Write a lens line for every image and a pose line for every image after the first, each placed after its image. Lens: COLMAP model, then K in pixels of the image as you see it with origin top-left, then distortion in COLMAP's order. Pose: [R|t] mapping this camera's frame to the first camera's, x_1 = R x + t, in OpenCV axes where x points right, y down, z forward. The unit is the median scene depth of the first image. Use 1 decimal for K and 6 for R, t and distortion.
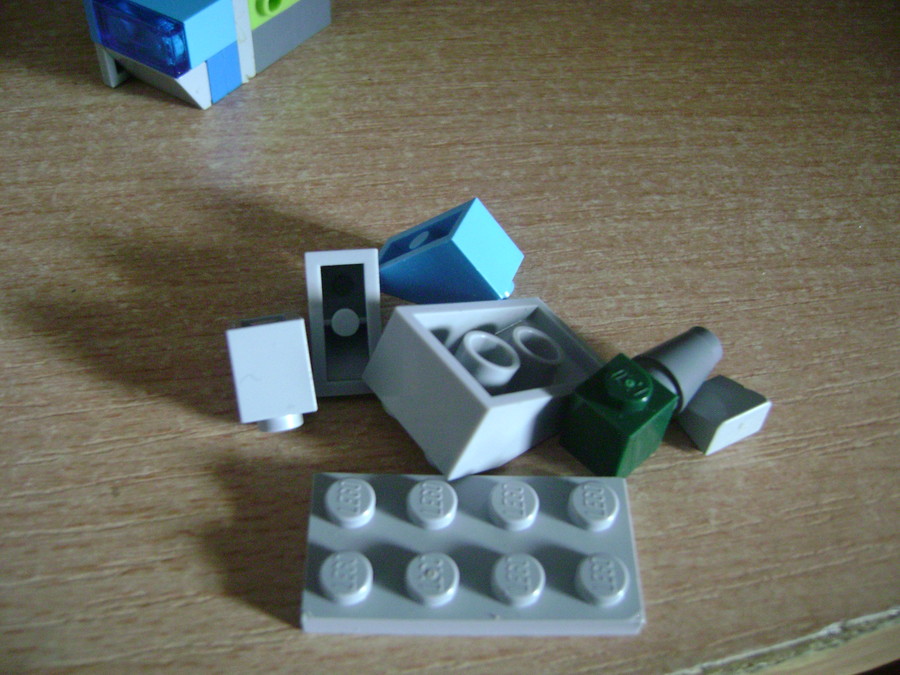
lens RADIAL K [[917.0, 0, 452.8], [0, 917.0, 334.5], [0, 0, 1]] dist [-0.184198, 0.097720]
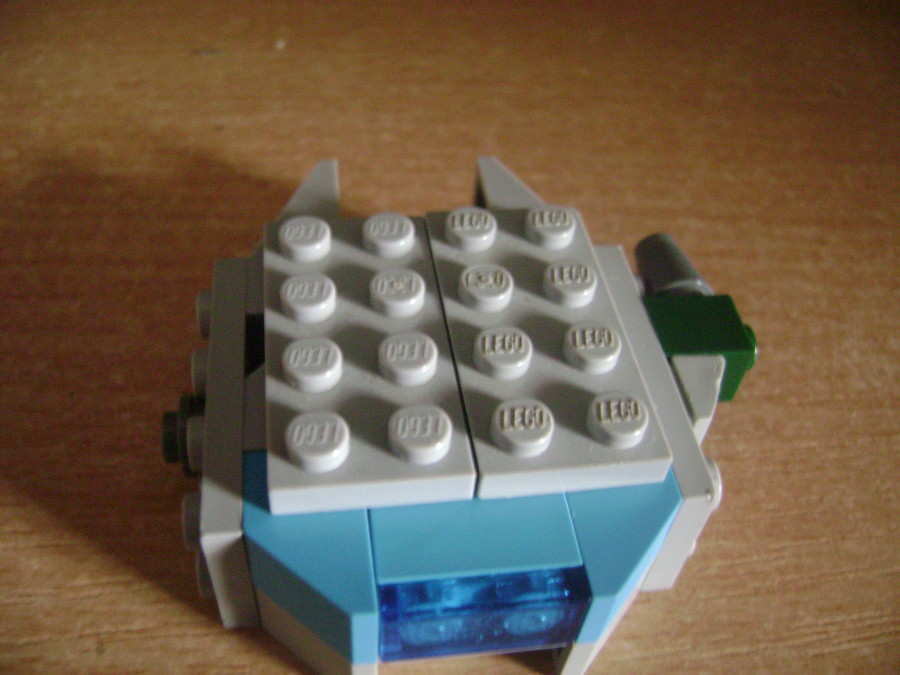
lens RADIAL K [[910.6, 0, 450.8], [0, 910.6, 336.3], [0, 0, 1]] dist [-0.186022, 0.090954]
pose [[0.998120, 0.056450, -0.023871, -0.032538], [-0.057819, 0.996450, -0.061194, -0.067631], [0.020332, 0.062459, 0.997840, 0.123916]]
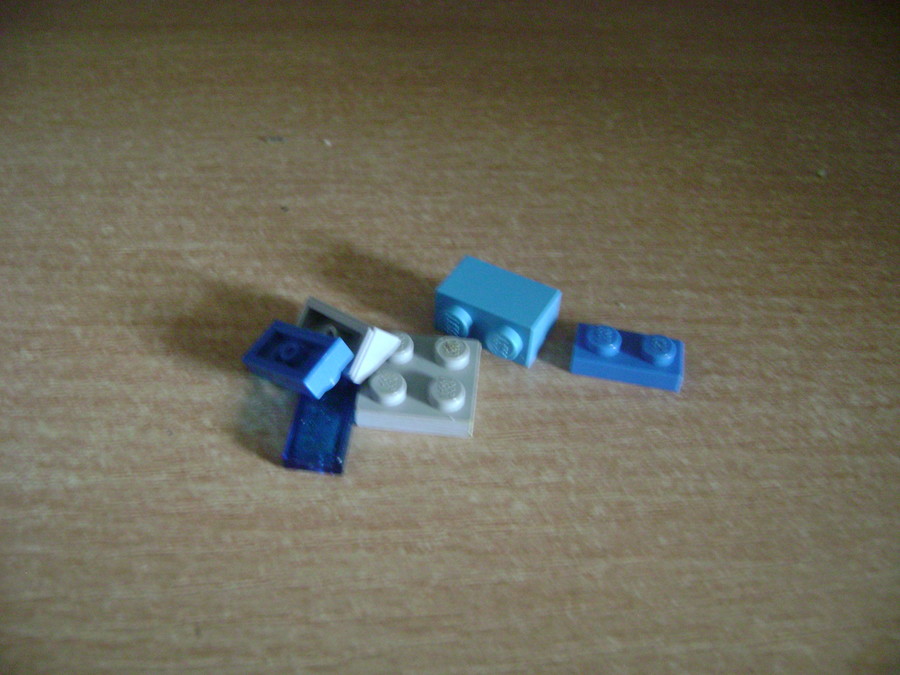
lens RADIAL K [[918.0, 0, 449.4], [0, 918.0, 336.7], [0, 0, 1]] dist [-0.179803, 0.079688]
pose [[0.995443, 0.065094, -0.069683, -0.015659], [-0.072084, 0.992065, -0.103006, -0.070874], [0.062425, 0.107560, 0.992237, -0.077071]]
